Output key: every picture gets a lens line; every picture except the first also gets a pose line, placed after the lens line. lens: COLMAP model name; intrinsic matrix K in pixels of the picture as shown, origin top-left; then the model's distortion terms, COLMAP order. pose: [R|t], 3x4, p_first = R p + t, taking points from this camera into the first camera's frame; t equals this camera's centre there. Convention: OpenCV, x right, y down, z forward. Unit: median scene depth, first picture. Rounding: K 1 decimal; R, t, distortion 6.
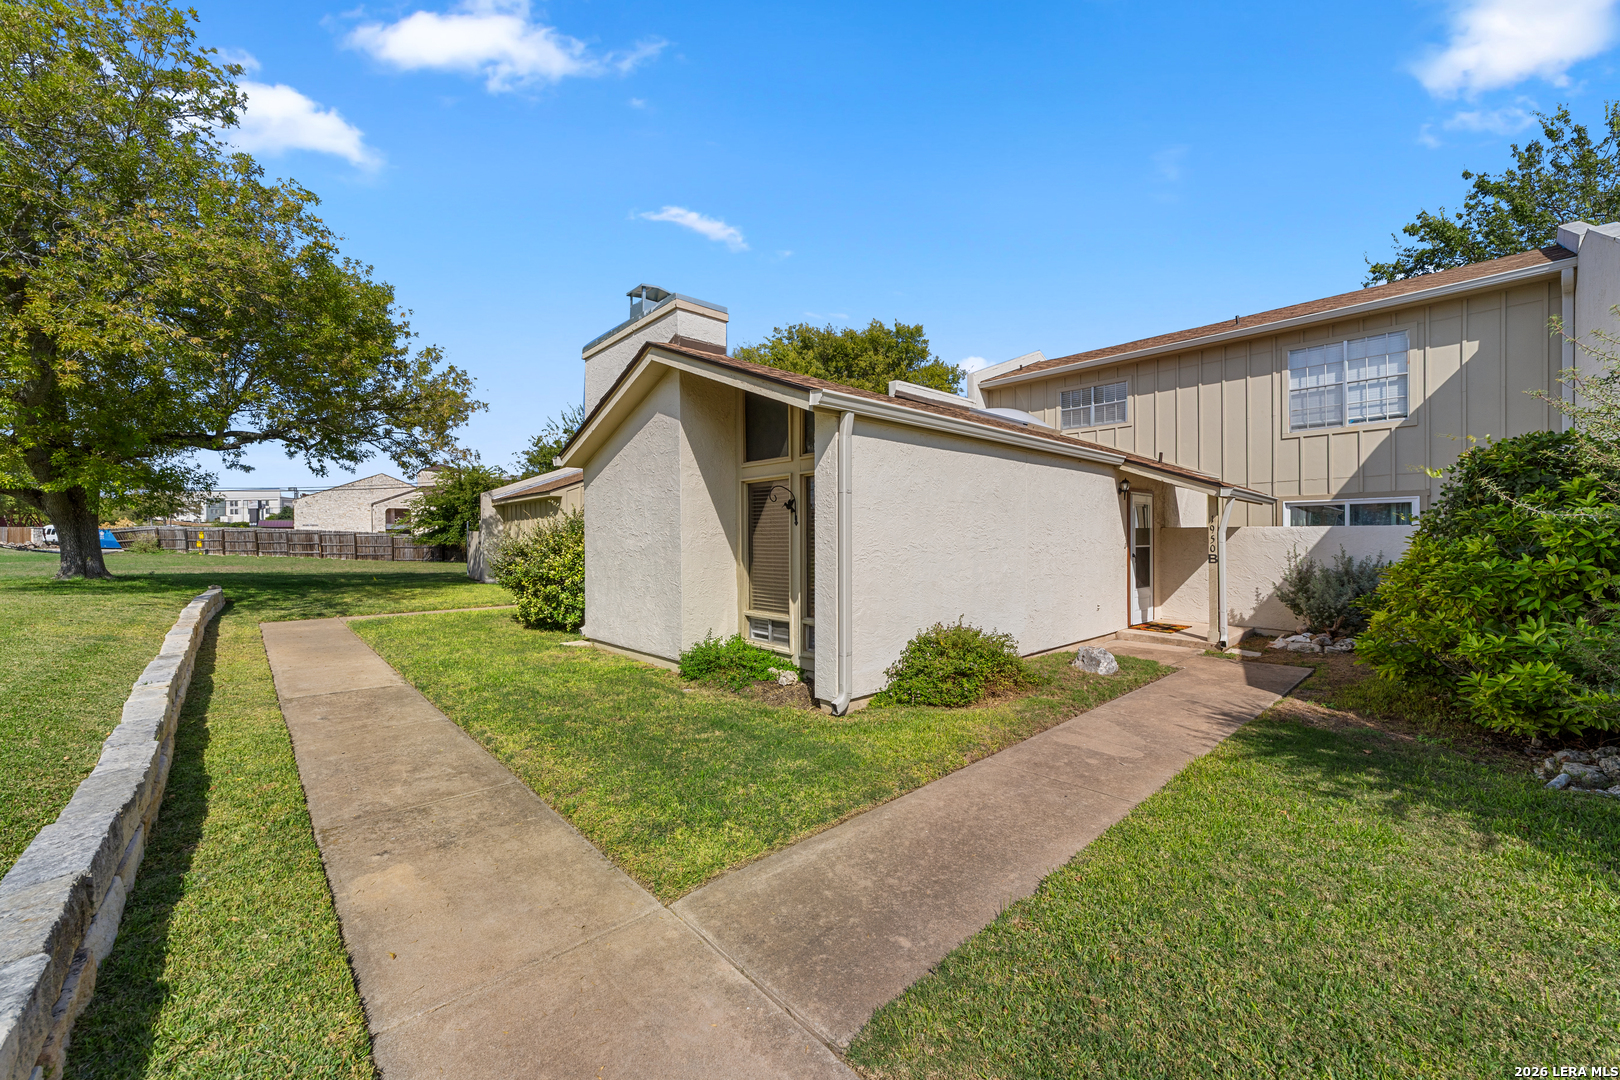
lens RADIAL K [[619.9, 0, 812.9], [0, 619.9, 544.6], [0, 0, 1]] dist [-0.012556, 0.008688]
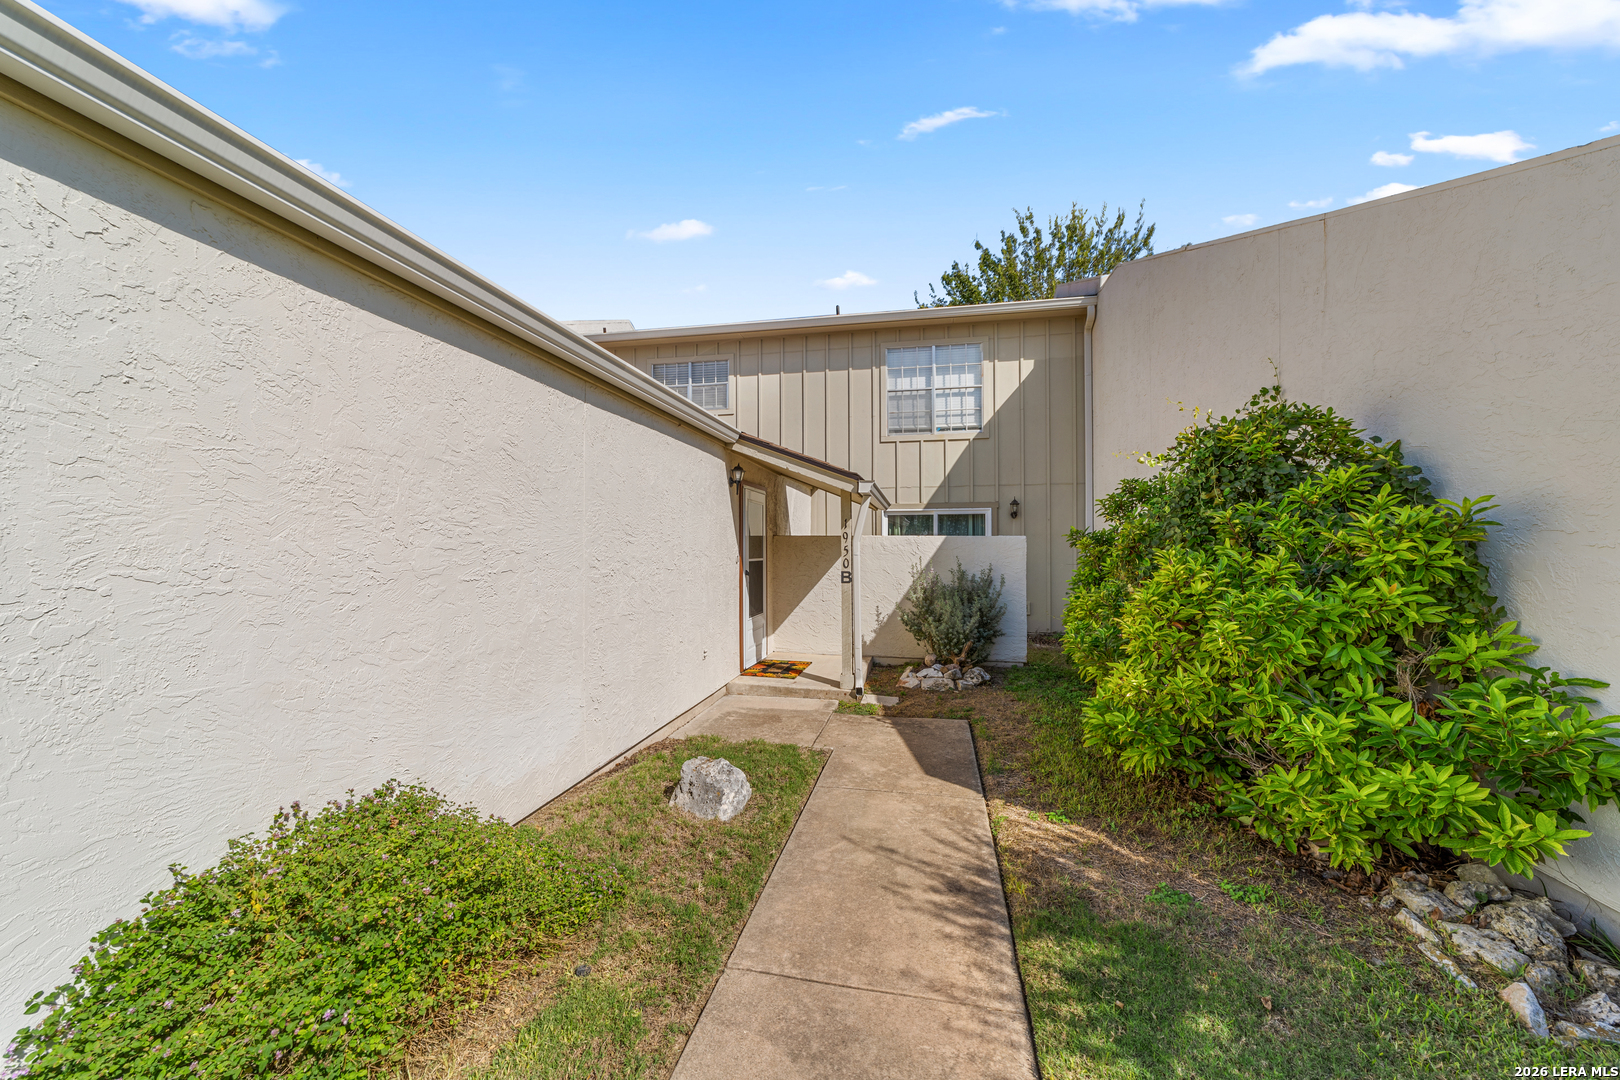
lens RADIAL K [[619.9, 0, 812.9], [0, 619.9, 544.6], [0, 0, 1]] dist [-0.012556, 0.008688]
pose [[0.805120, 0.006950, 0.593071, 0.146273], [0.001491, 0.999904, -0.013742, -0.004986], [-0.593110, 0.011949, 0.805033, 0.359513]]
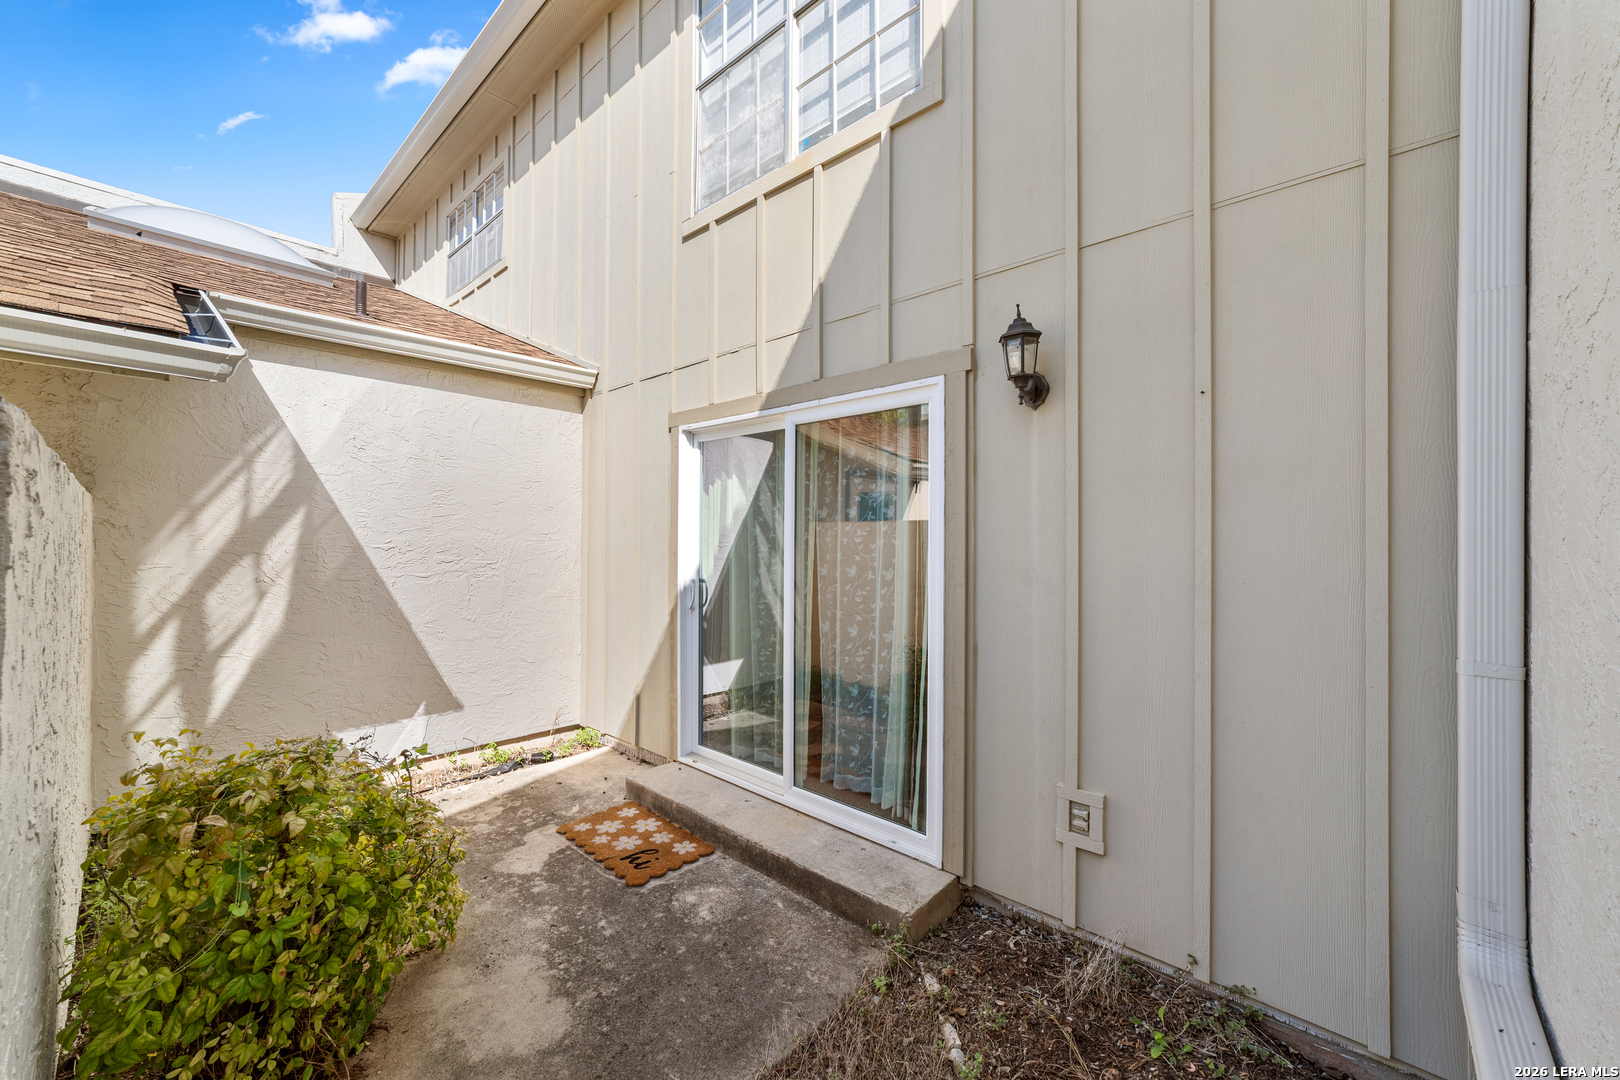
lens RADIAL K [[619.9, 0, 812.9], [0, 619.9, 544.6], [0, 0, 1]] dist [-0.012556, 0.008688]
pose [[0.995210, 0.005173, 0.097624, 0.919449], [-0.004968, 0.999985, -0.002346, -0.008588], [-0.097635, 0.001850, 0.995221, 0.763676]]
